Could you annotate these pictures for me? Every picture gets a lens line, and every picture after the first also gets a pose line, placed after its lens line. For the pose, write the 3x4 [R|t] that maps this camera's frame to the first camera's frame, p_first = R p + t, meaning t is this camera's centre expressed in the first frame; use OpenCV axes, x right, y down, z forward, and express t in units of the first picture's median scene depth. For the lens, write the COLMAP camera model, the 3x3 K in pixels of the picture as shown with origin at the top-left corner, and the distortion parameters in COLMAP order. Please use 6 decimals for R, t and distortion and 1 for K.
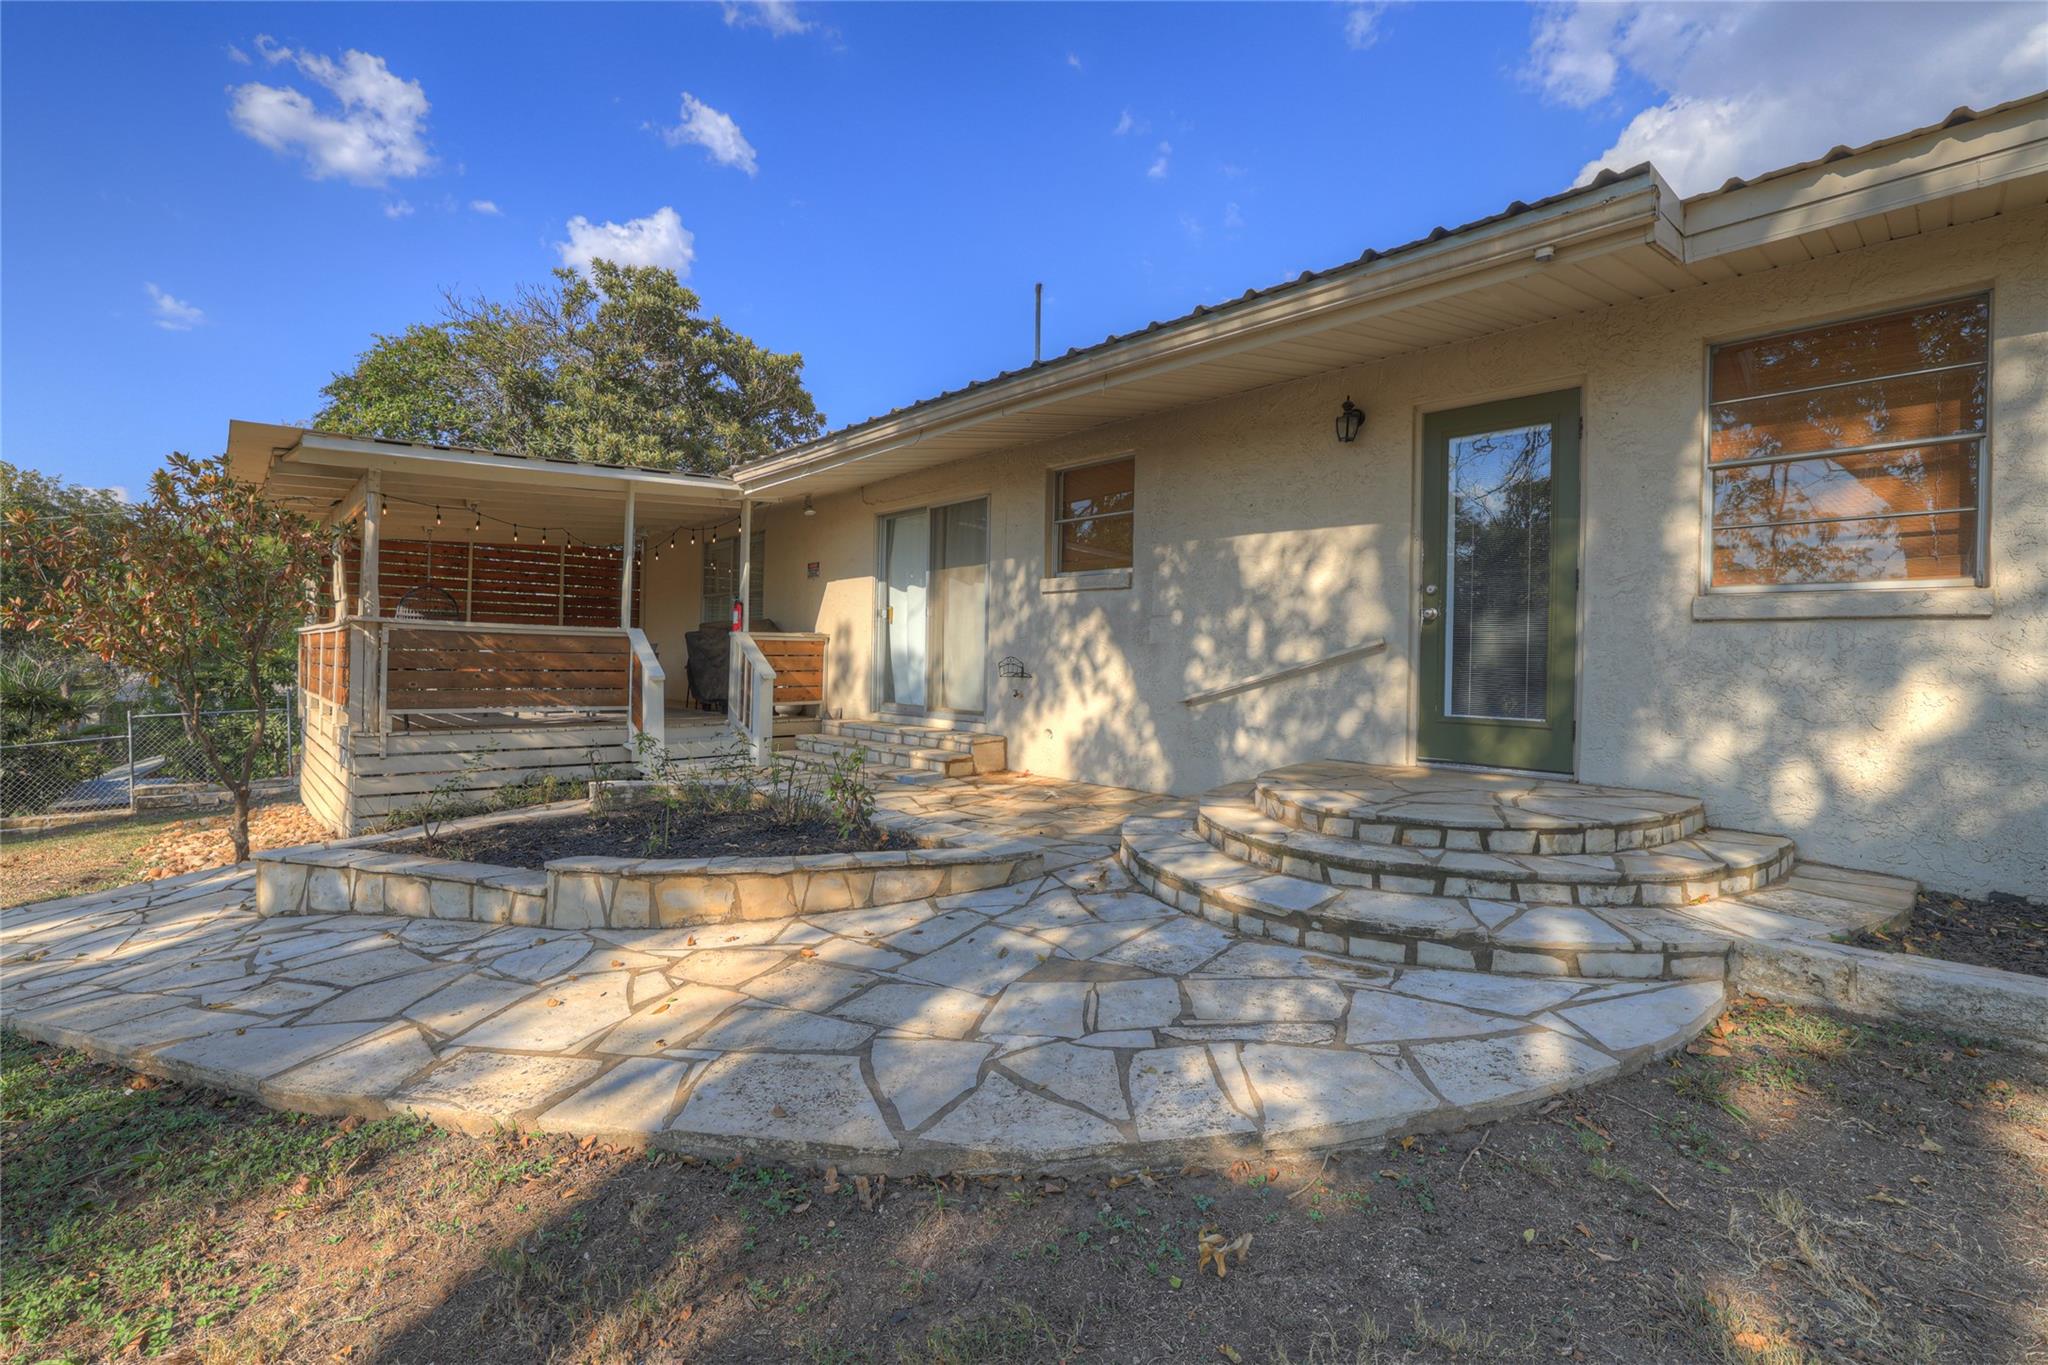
lens RADIAL K [[878.2, 0, 1010.7], [0, 878.2, 662.9], [0, 0, 1]] dist [-0.047217, 0.016870]
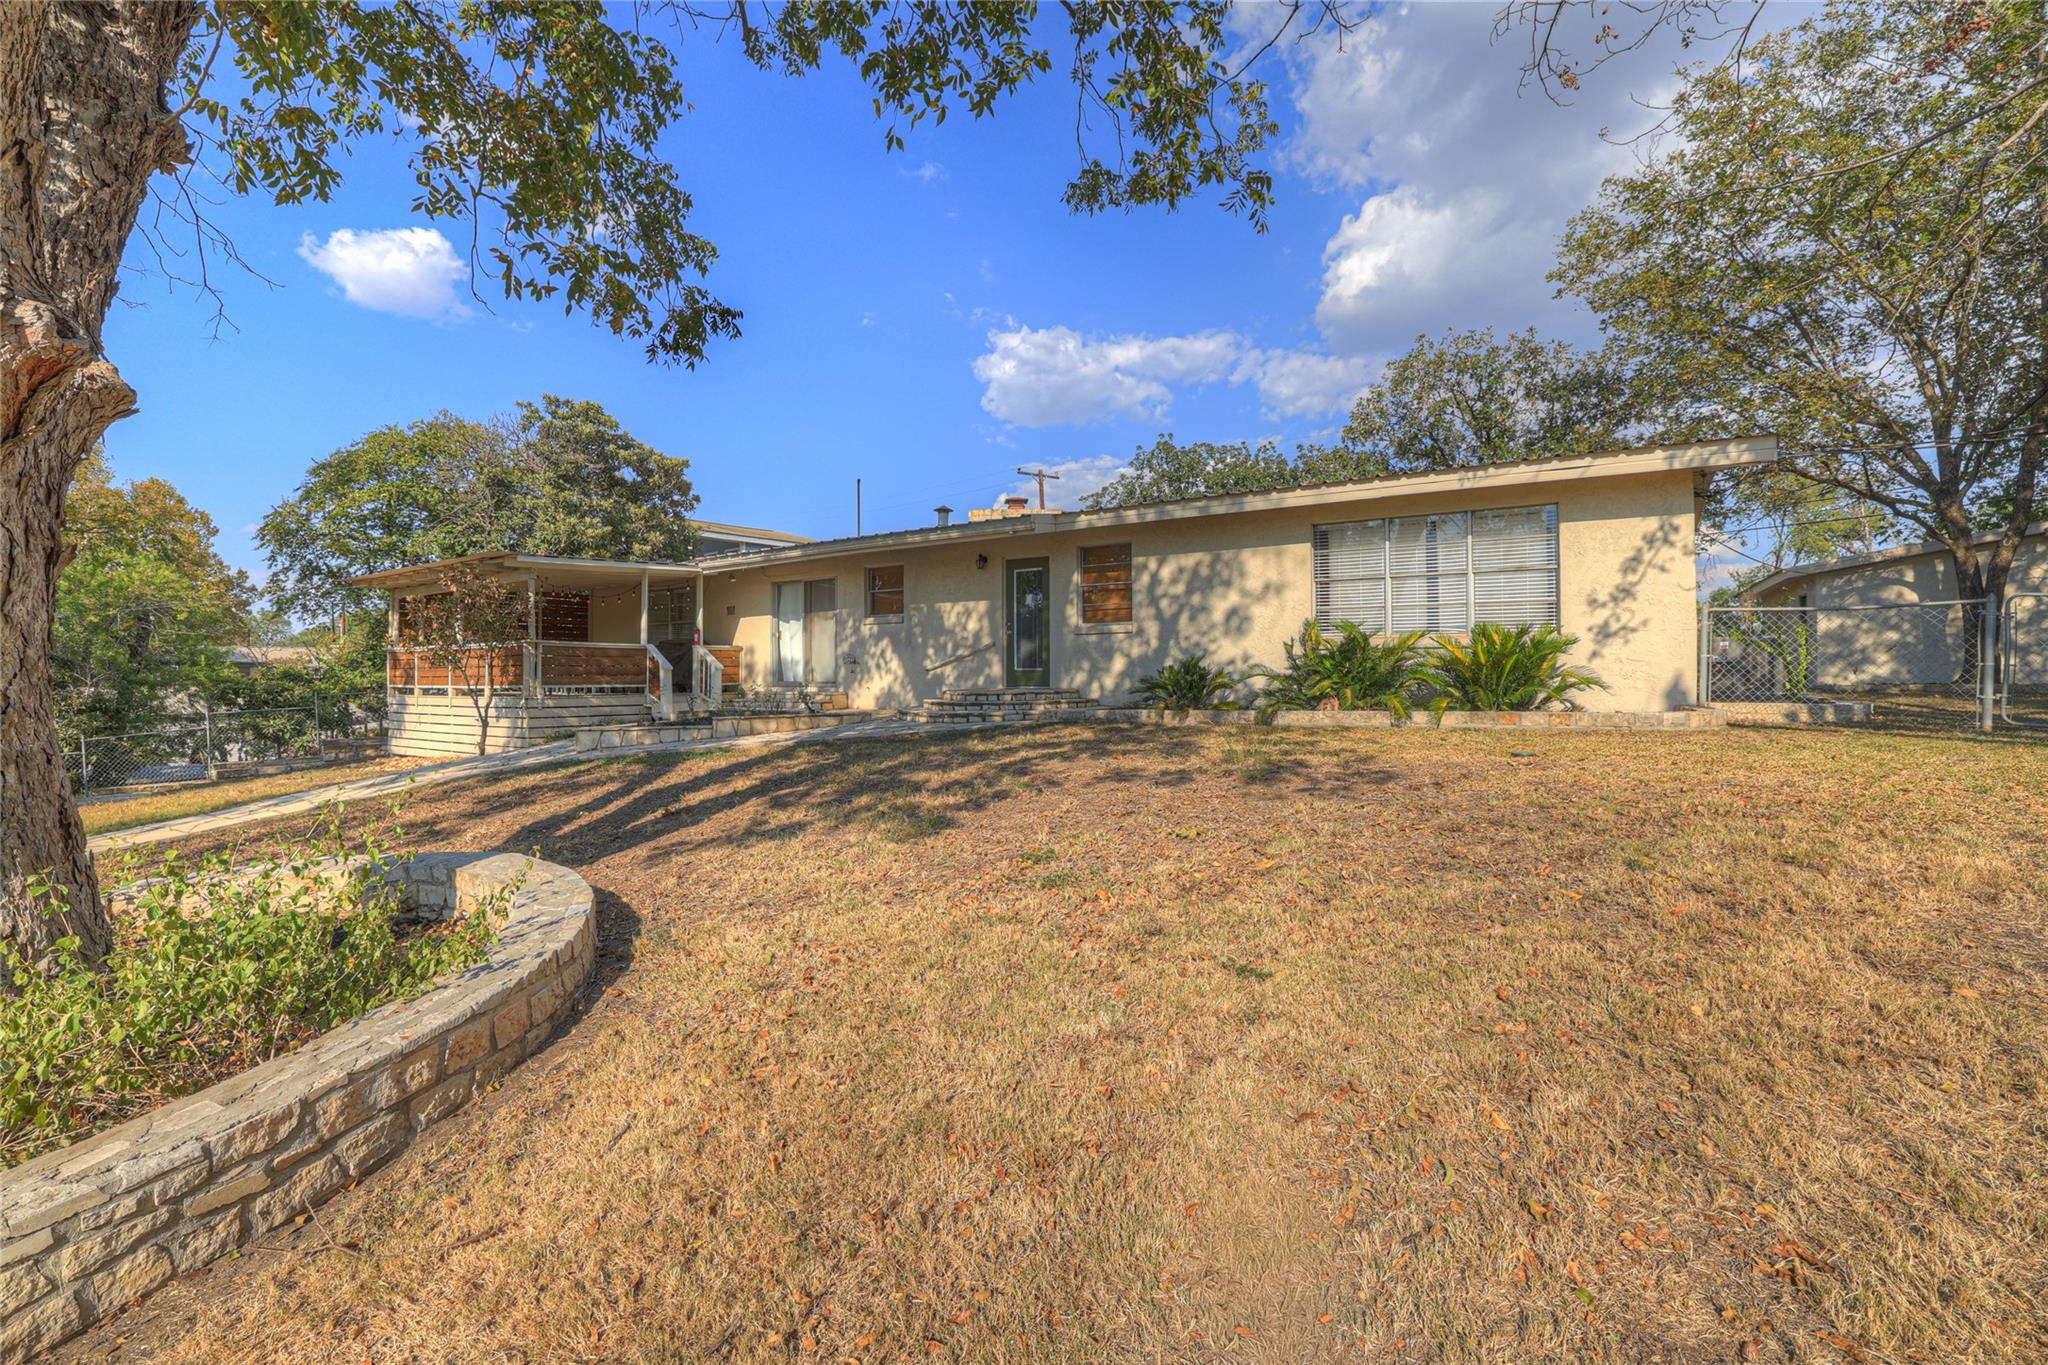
lens RADIAL K [[878.2, 0, 1010.7], [0, 878.2, 662.9], [0, 0, 1]] dist [-0.047217, 0.016870]
pose [[0.977871, -0.007589, 0.209073, -0.058541], [0.014319, 0.999426, -0.030696, 0.076844], [-0.208720, 0.033011, 0.977418, -1.208084]]
